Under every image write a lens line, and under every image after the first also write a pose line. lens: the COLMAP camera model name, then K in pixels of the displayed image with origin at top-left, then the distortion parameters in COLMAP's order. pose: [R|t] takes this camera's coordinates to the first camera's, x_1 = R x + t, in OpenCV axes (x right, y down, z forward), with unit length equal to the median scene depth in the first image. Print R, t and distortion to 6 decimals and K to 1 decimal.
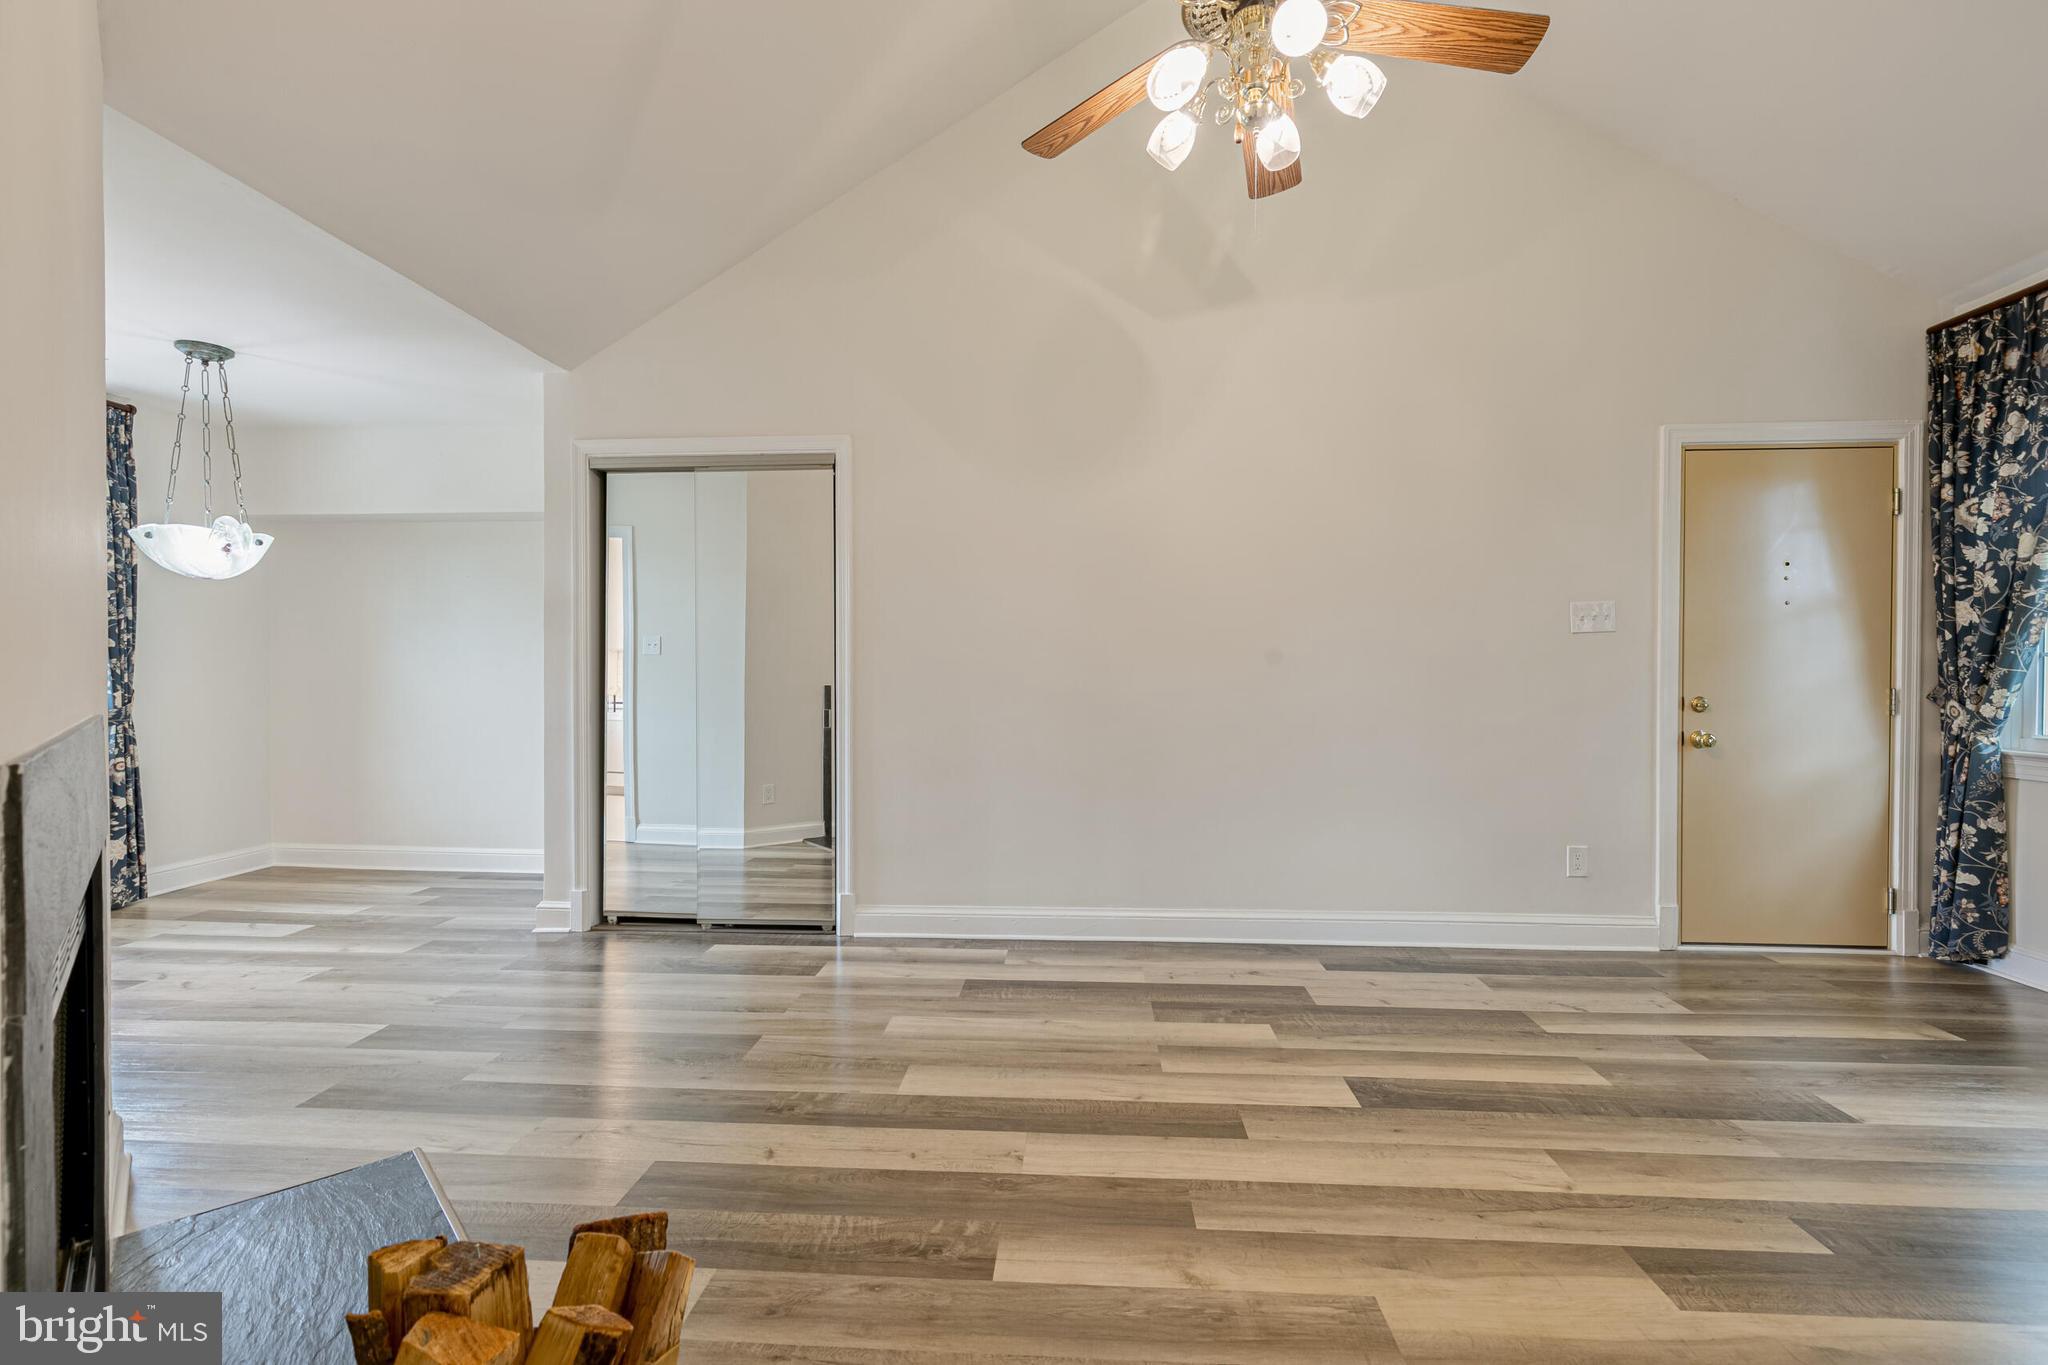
lens RADIAL K [[916.6, 0, 1022.6], [0, 916.6, 683.2], [0, 0, 1]] dist [0.007685, -0.002471]
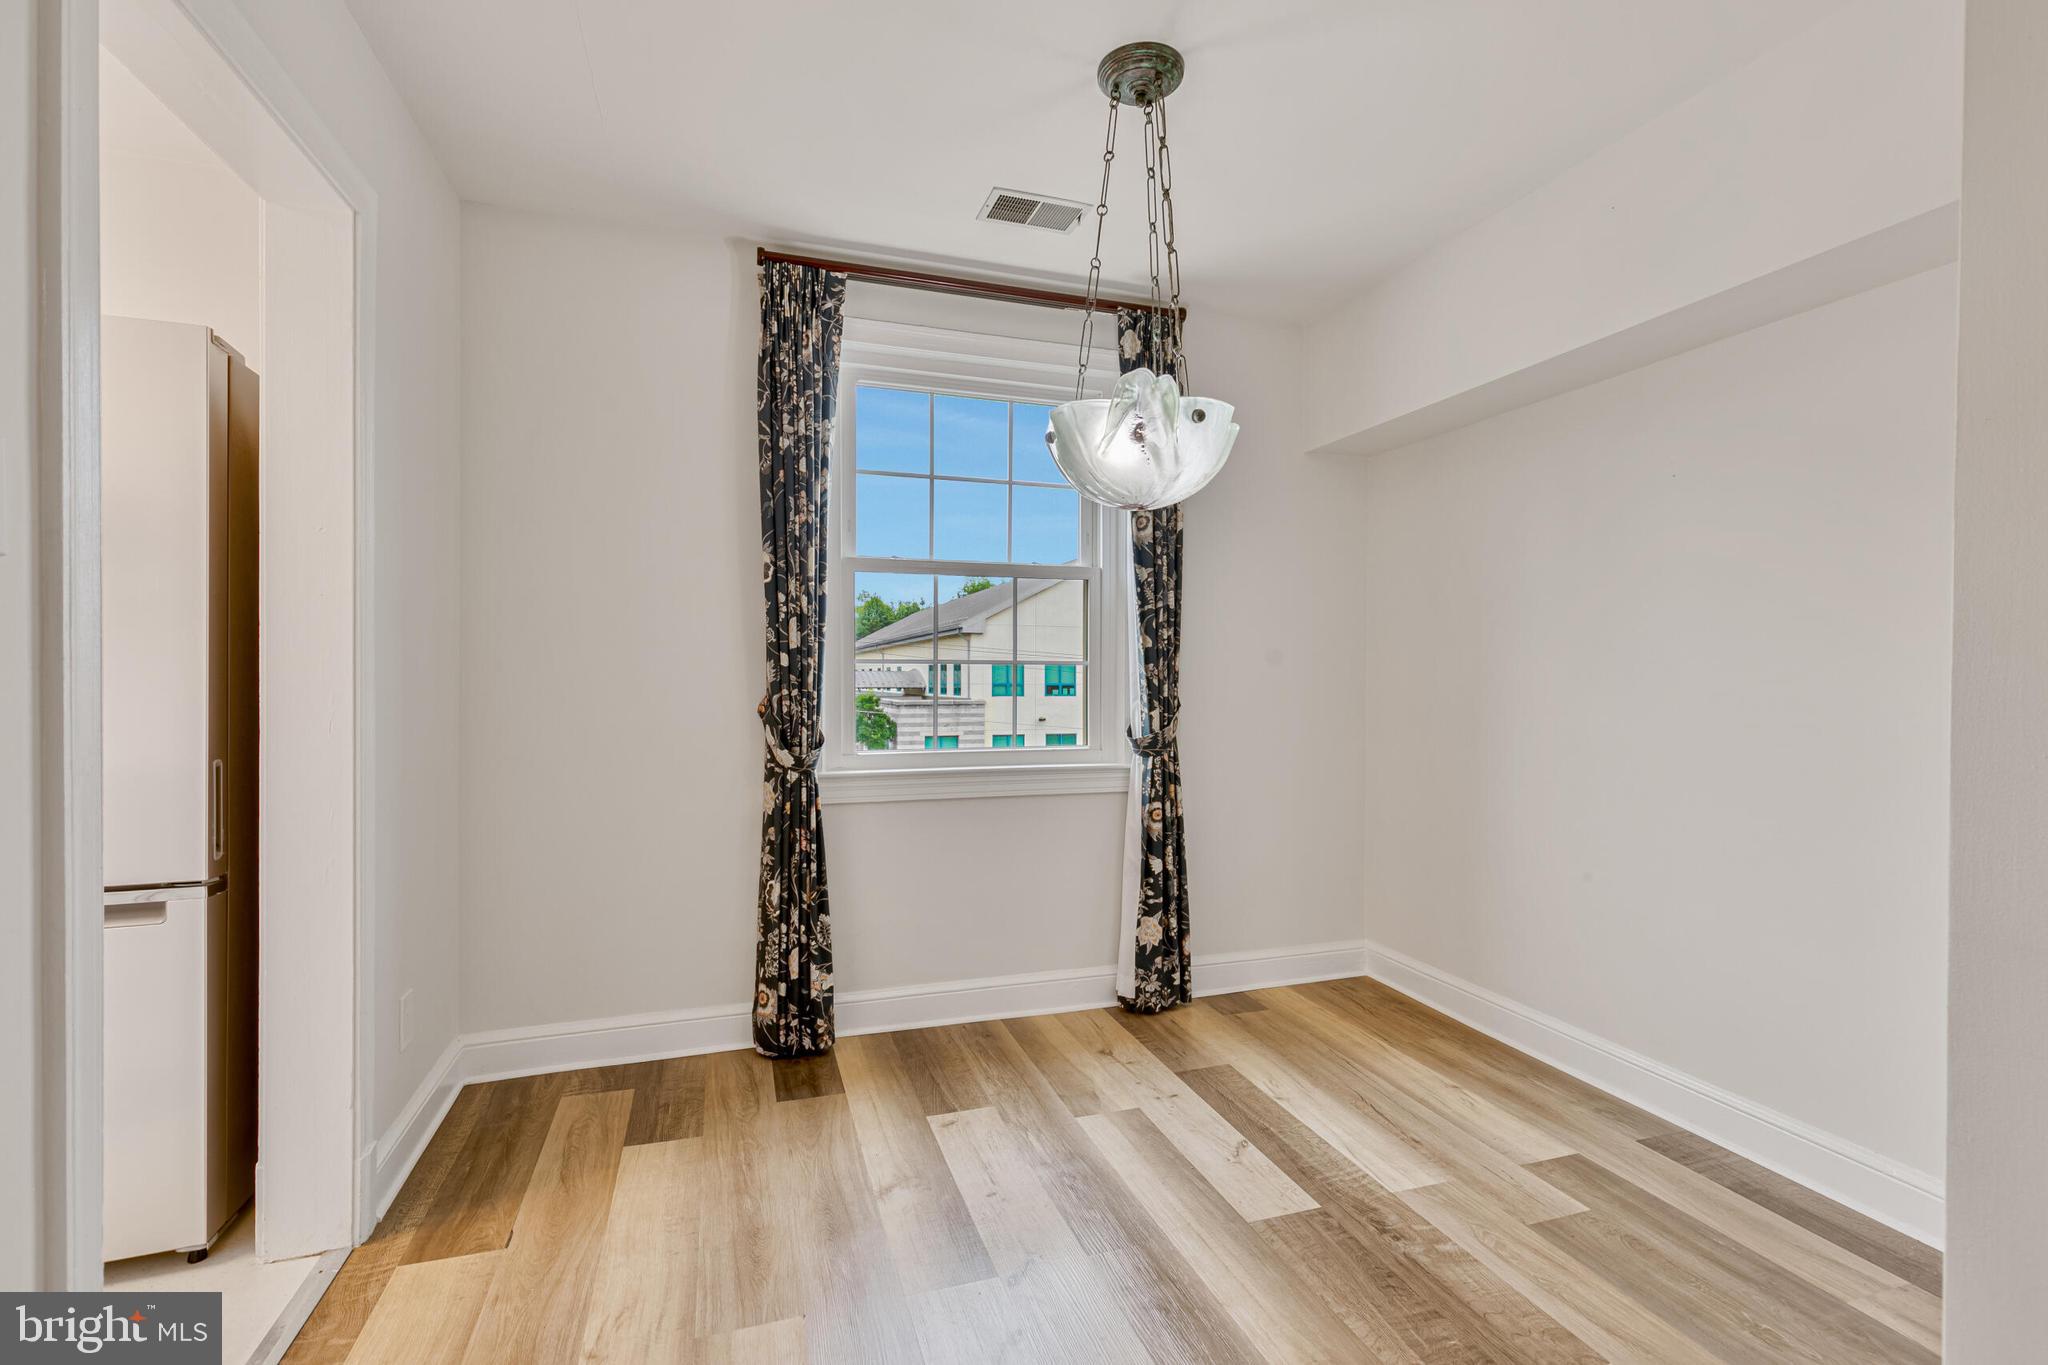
lens RADIAL K [[916.6, 0, 1021.3], [0, 916.6, 683.1], [0, 0, 1]] dist [0.007685, -0.002471]
pose [[0.375181, 0.004768, -0.926939, -0.429372], [-0.012466, 0.999922, 0.000097, -0.012238], [0.926868, 0.011518, 0.375211, 0.754887]]
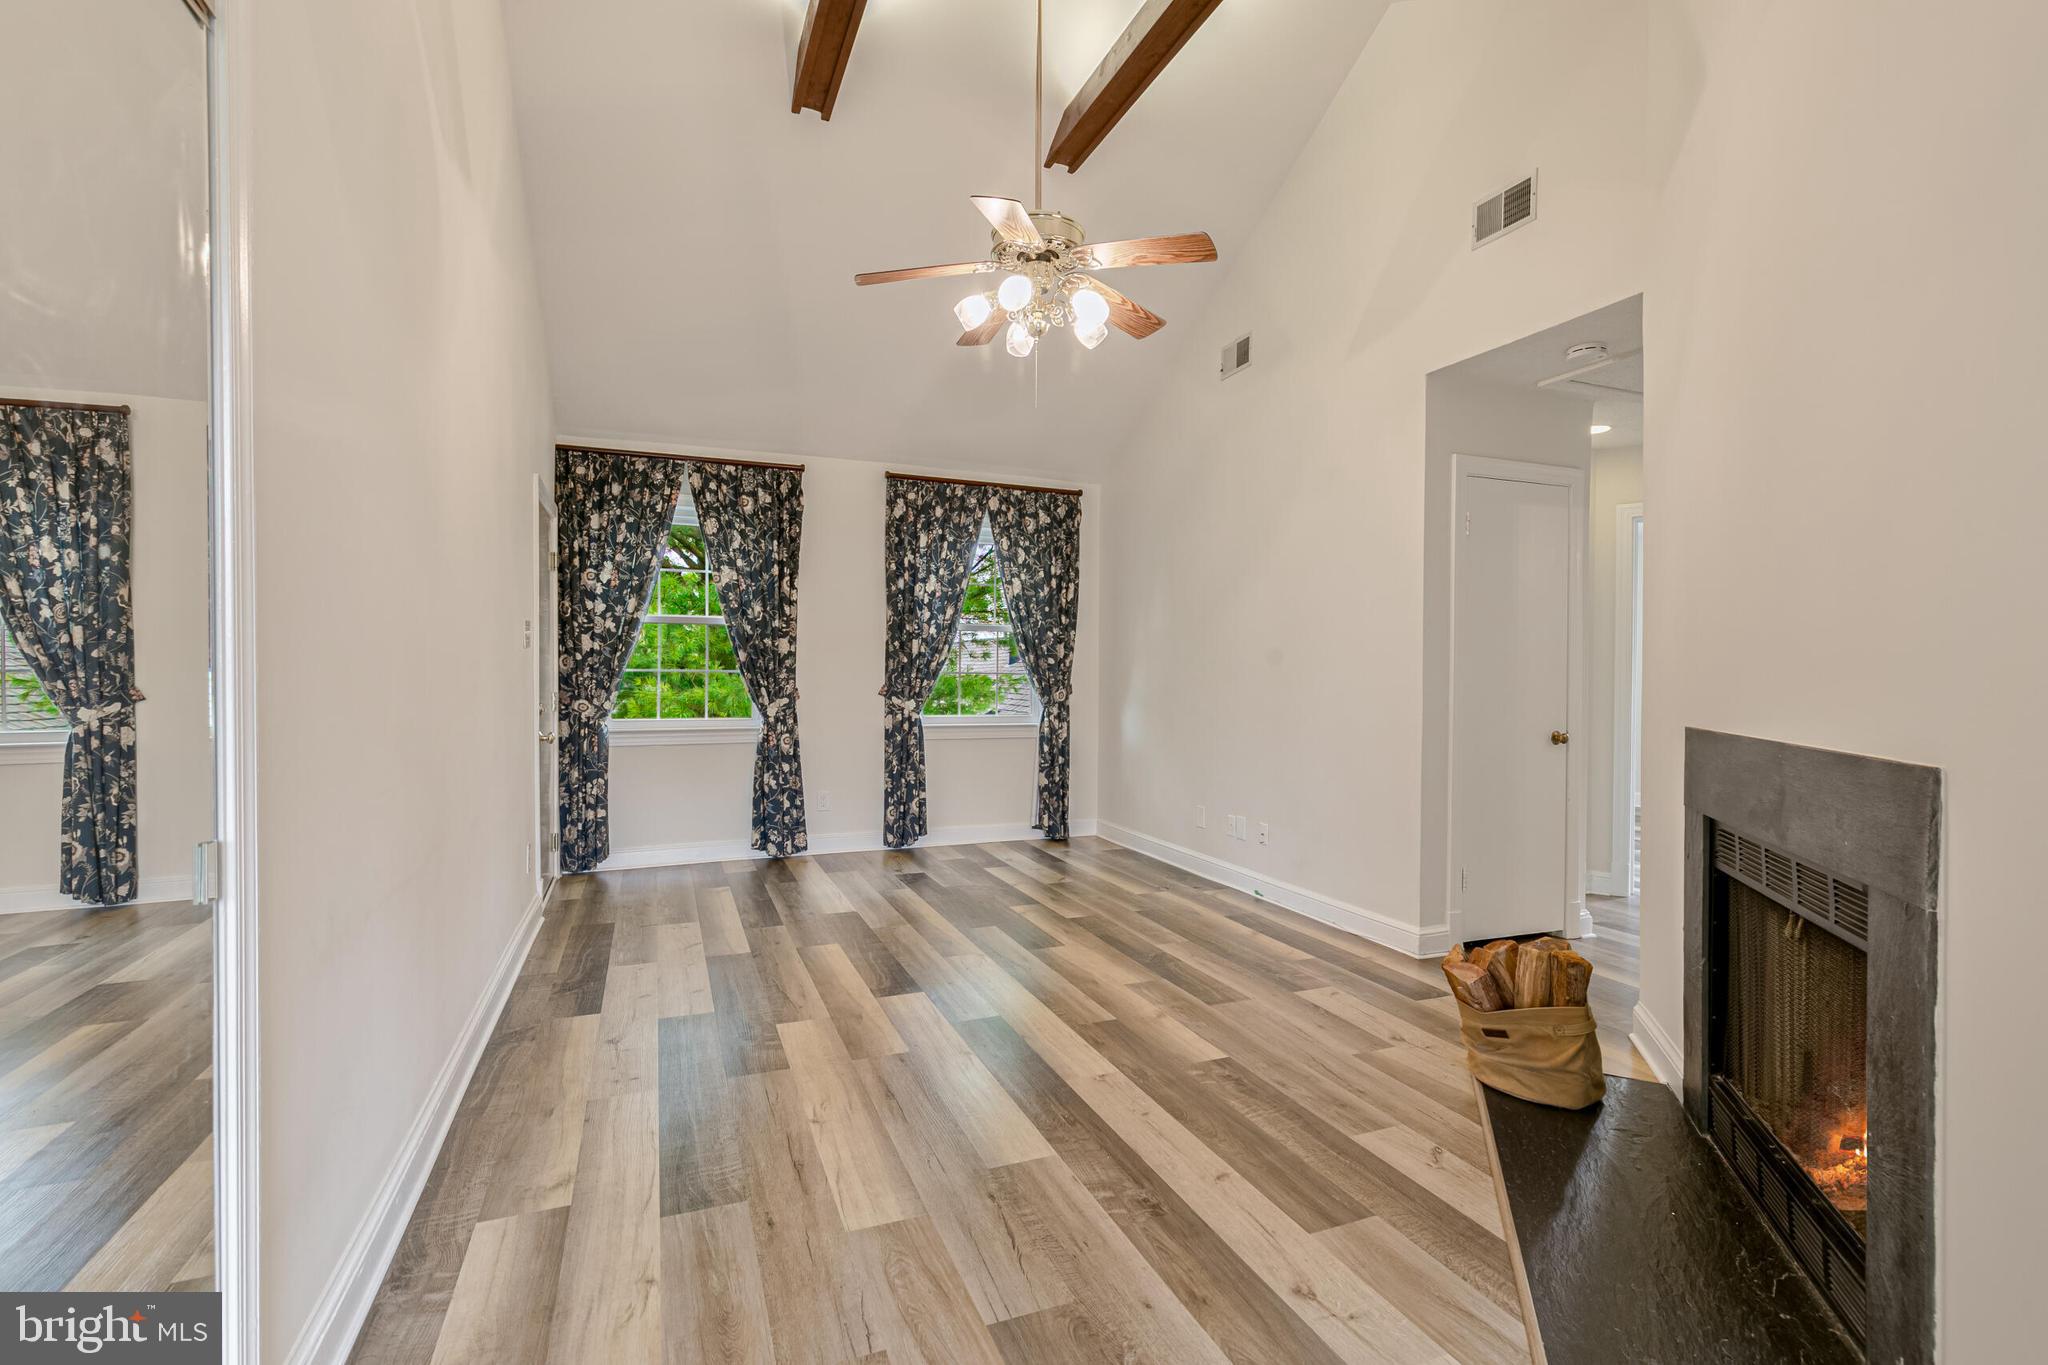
lens RADIAL K [[916.6, 0, 1023.0], [0, 916.6, 687.8], [0, 0, 1]] dist [0.007685, -0.002471]
pose [[-0.436329, -0.016701, 0.899632, -0.637101], [0.006253, 0.999747, 0.021593, -0.027858], [-0.899765, 0.015047, -0.436115, 0.962236]]
